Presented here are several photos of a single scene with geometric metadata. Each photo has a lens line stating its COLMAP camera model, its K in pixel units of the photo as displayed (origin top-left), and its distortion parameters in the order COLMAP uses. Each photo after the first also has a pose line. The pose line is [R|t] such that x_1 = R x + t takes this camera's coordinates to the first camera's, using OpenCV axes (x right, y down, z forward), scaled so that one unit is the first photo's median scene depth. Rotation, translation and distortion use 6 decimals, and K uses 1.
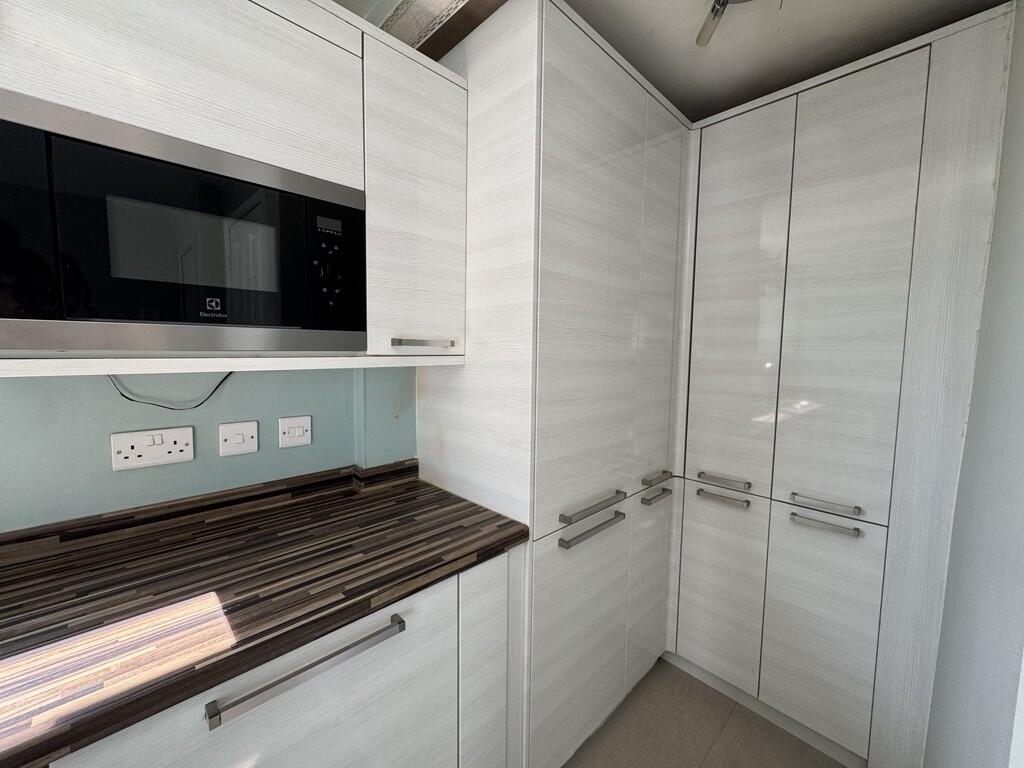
lens RADIAL K [[412.1, 0, 516.8], [0, 412.1, 380.7], [0, 0, 1]] dist [-0.000899, -0.000119]
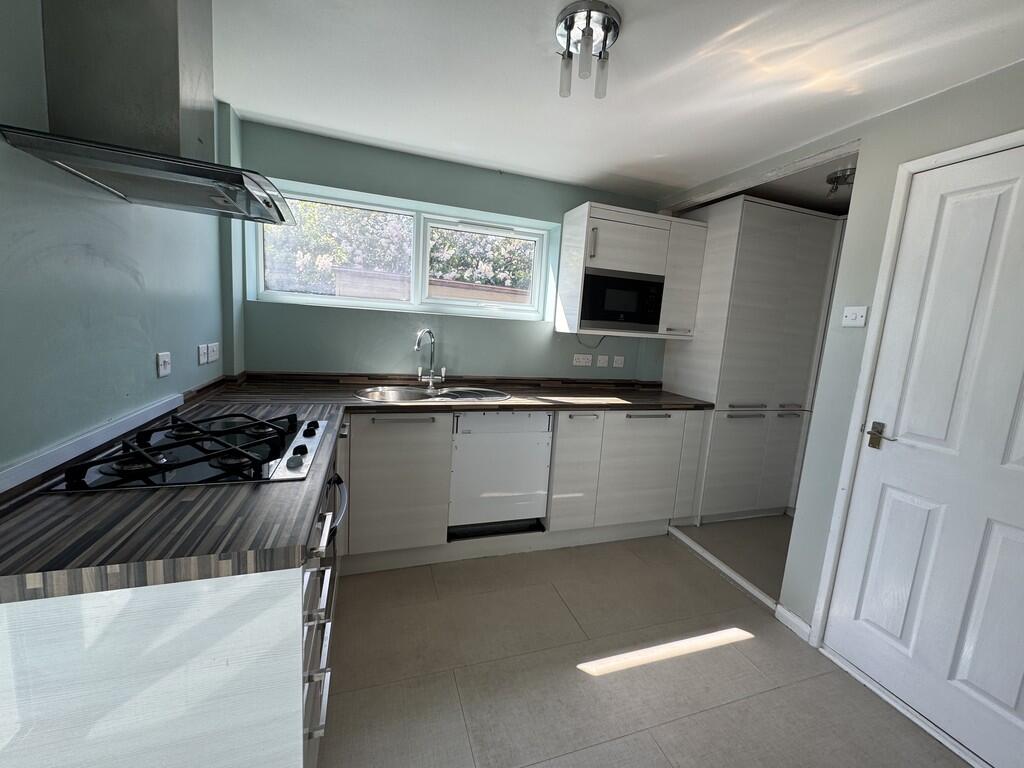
lens RADIAL K [[407.5, 0, 510.5], [0, 407.5, 381.4], [0, 0, 1]] dist [-0.001112, -0.000080]
pose [[0.897007, 0.105267, -0.429299, -0.037658], [-0.087302, 0.994288, 0.061392, 0.171993], [0.433309, -0.017591, 0.901074, -1.870360]]
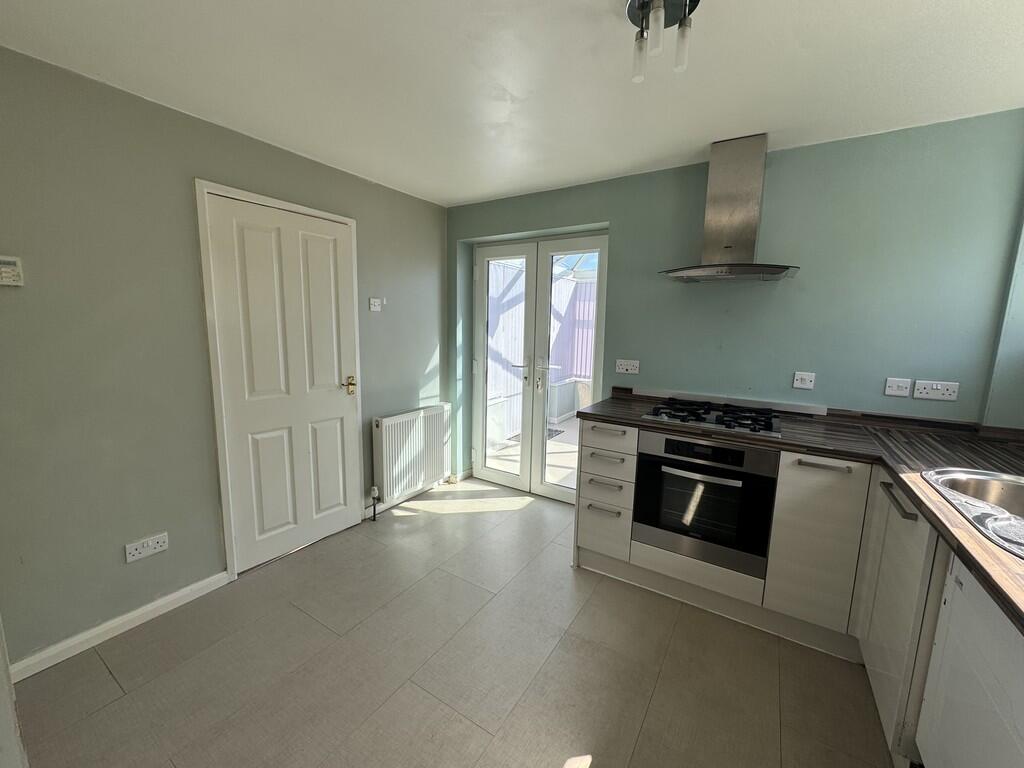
lens RADIAL K [[407.5, 0, 510.5], [0, 407.5, 381.4], [0, 0, 1]] dist [-0.001112, -0.000080]
pose [[-0.974991, -0.006278, -0.222157, 0.162462], [-0.055153, 0.975167, 0.214494, -0.052116], [0.215293, 0.221382, -0.951125, 0.566011]]
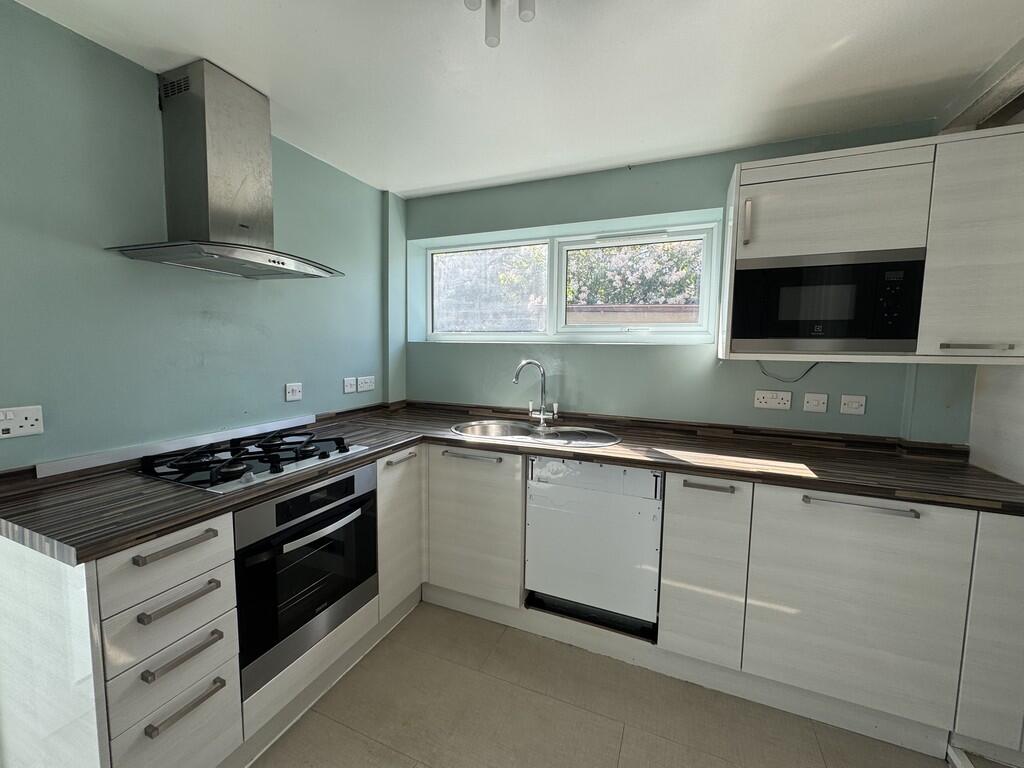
lens RADIAL K [[407.5, 0, 510.5], [0, 407.5, 381.4], [0, 0, 1]] dist [-0.001112, -0.000080]
pose [[0.378951, 0.069525, -0.922801, 0.436001], [-0.082104, 0.995767, 0.041305, 0.090871], [0.921767, 0.060113, 0.383055, -0.891150]]
